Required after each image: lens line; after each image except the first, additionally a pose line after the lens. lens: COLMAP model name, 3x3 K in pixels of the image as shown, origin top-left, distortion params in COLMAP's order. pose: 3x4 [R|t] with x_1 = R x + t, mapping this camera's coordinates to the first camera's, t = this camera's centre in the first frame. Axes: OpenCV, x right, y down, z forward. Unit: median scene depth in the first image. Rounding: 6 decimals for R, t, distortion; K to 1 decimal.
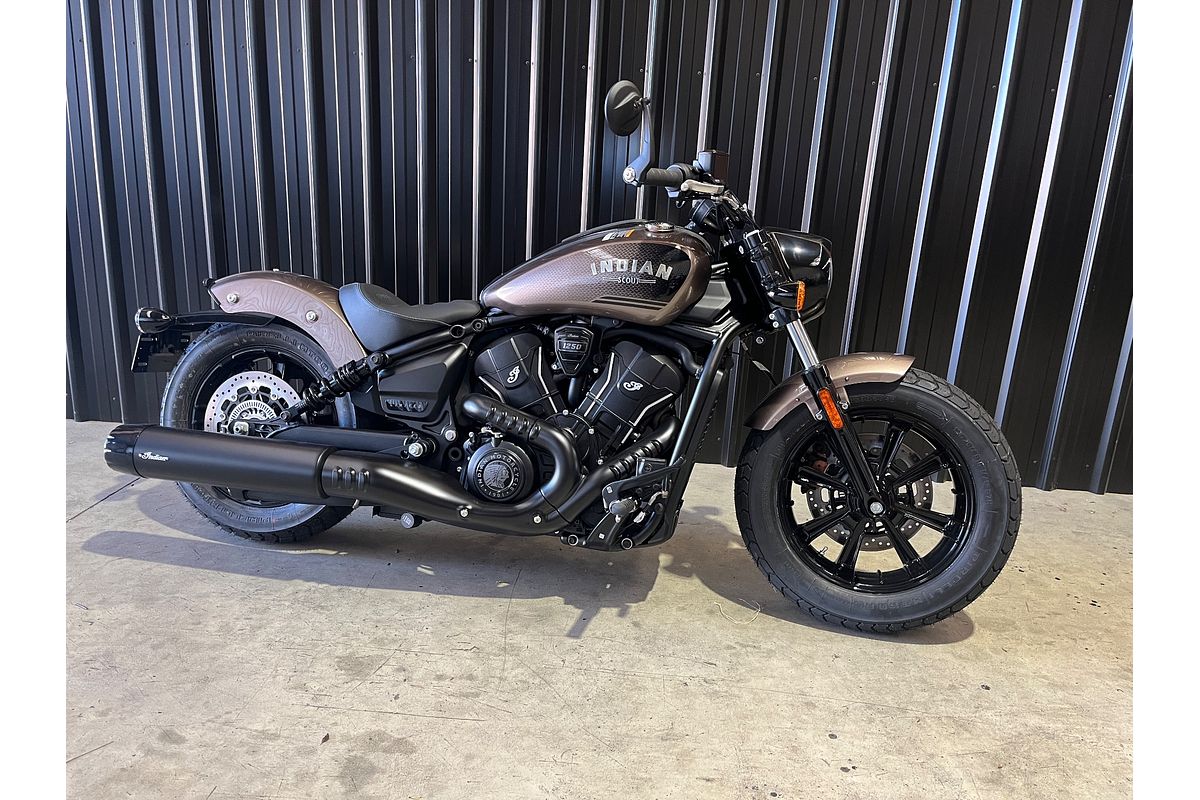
lens RADIAL K [[789.8, 0, 600.0], [0, 789.8, 400.0], [0, 0, 1]] dist [0.120494, -0.154376]
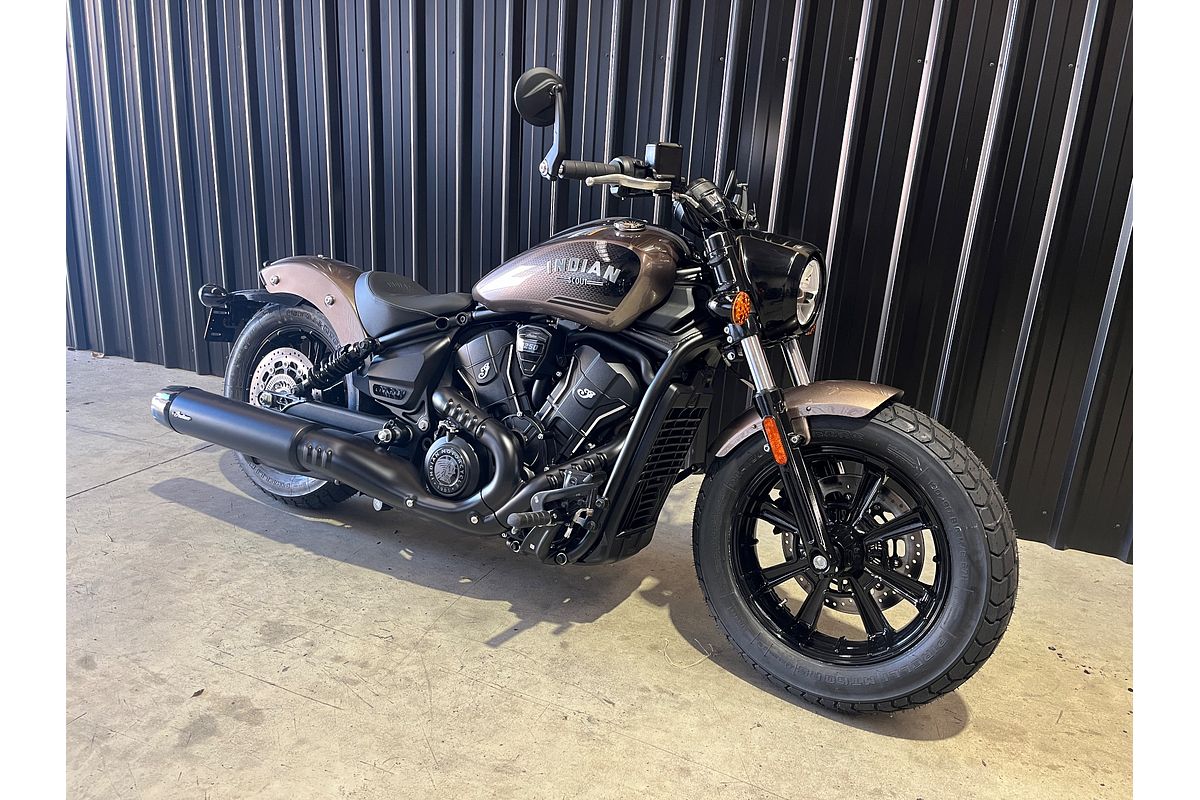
lens RADIAL K [[789.8, 0, 600.0], [0, 789.8, 400.0], [0, 0, 1]] dist [0.120494, -0.154376]
pose [[0.946505, 0.096896, -0.307797, 0.345268], [-0.096961, 0.995173, 0.015120, -0.025511], [0.307776, 0.015533, 0.951332, 0.108244]]
